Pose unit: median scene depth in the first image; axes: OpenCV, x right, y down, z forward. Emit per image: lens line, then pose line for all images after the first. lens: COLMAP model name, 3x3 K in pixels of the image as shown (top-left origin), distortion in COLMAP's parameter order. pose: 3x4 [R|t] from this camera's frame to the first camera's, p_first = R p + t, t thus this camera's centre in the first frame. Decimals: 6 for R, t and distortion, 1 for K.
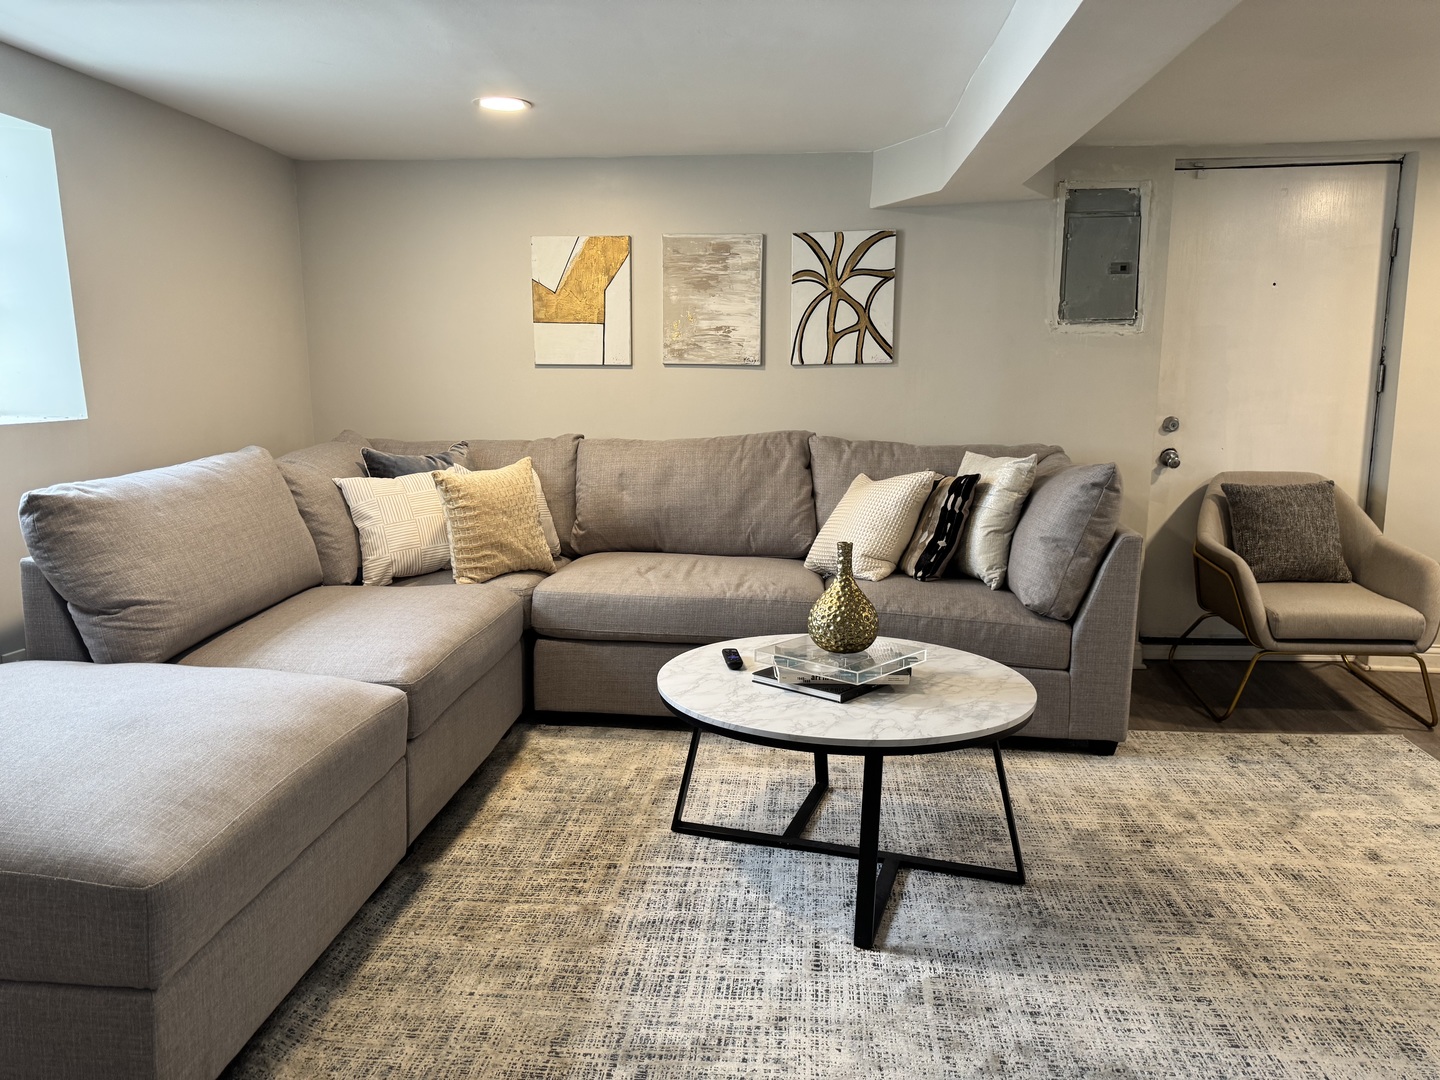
lens RADIAL K [[1021.2, 0, 722.7], [0, 1021.2, 540.8], [0, 0, 1]] dist [0.026806, -0.029013]
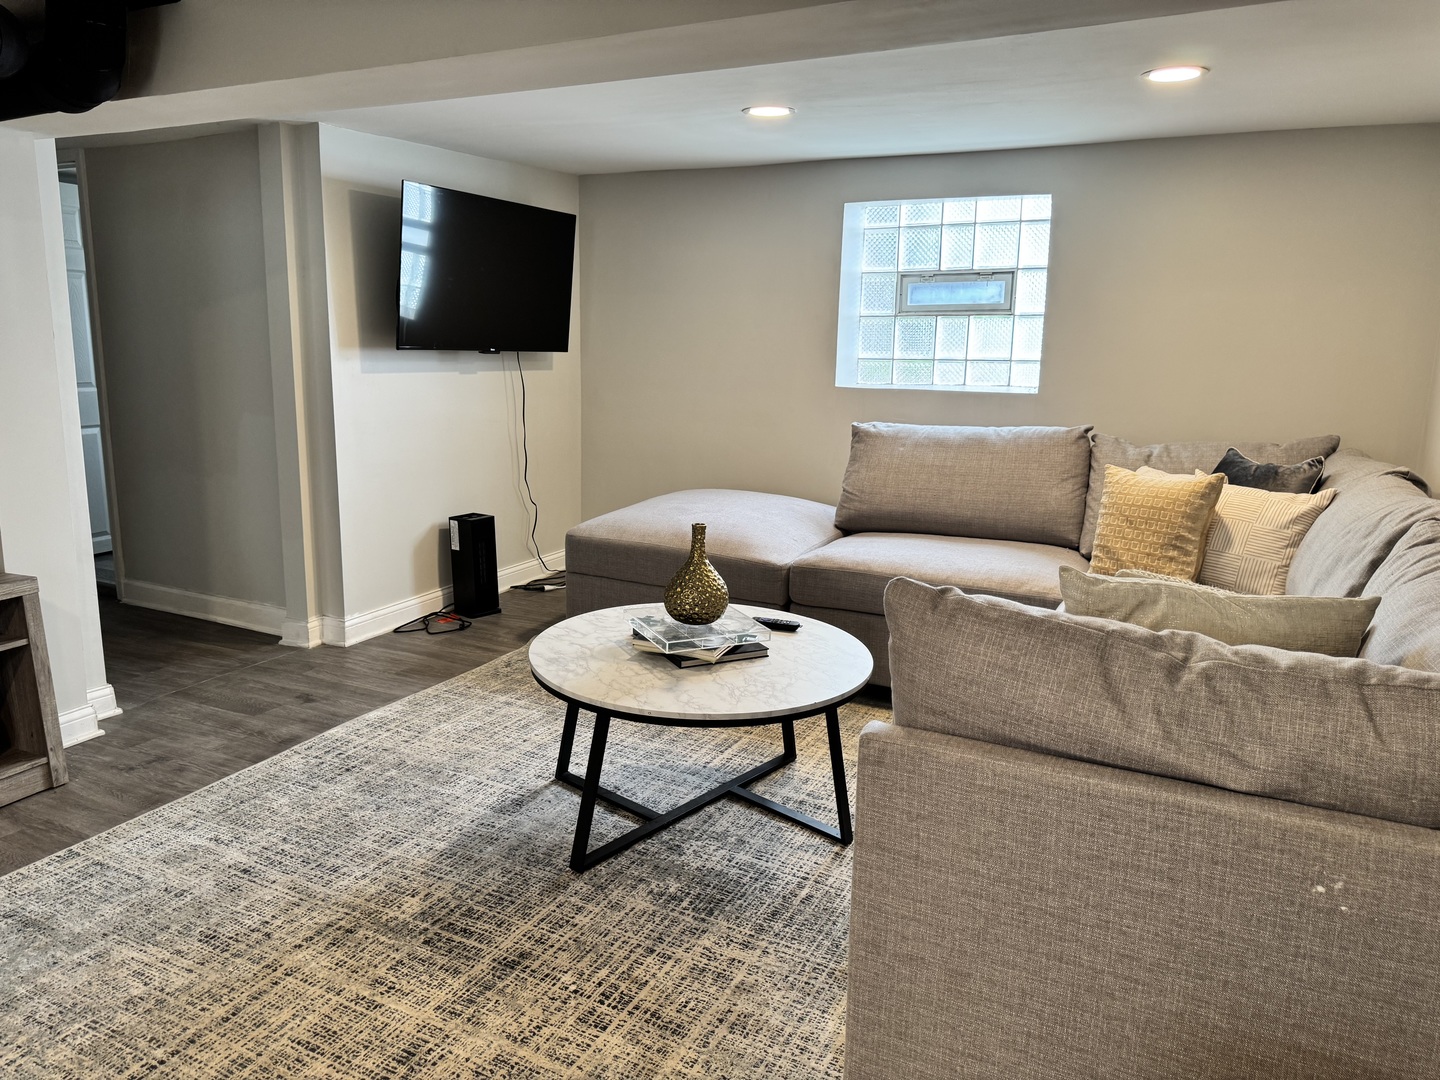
lens RADIAL K [[1021.2, 0, 706.4], [0, 1021.2, 501.3], [0, 0, 1]] dist [0.026806, -0.029013]
pose [[-0.381811, 0.136699, -0.914075, 0.866899], [-0.173733, 0.960756, 0.216249, -0.202114], [0.907765, 0.241372, -0.343078, 1.067863]]
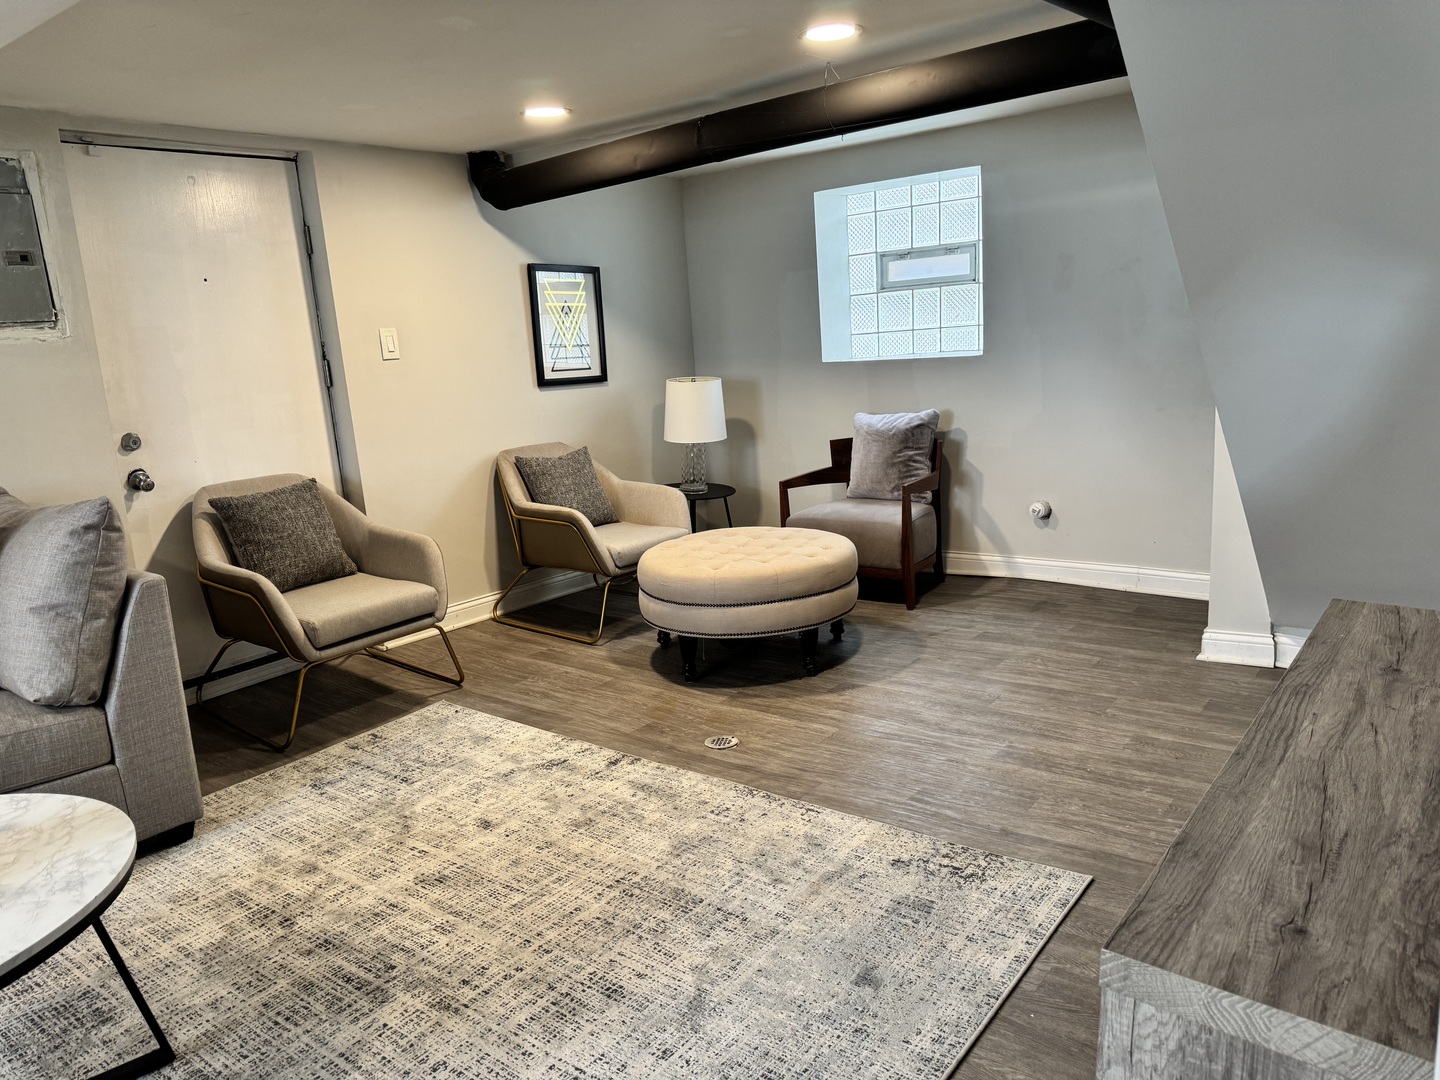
lens RADIAL K [[1021.2, 0, 717.3], [0, 1021.2, 545.6], [0, 0, 1]] dist [0.026806, -0.029013]
pose [[0.540235, -0.205210, 0.816110, -0.024824], [0.205822, 0.972577, 0.108307, -0.027099], [-0.815956, 0.109462, 0.567657, 0.153493]]
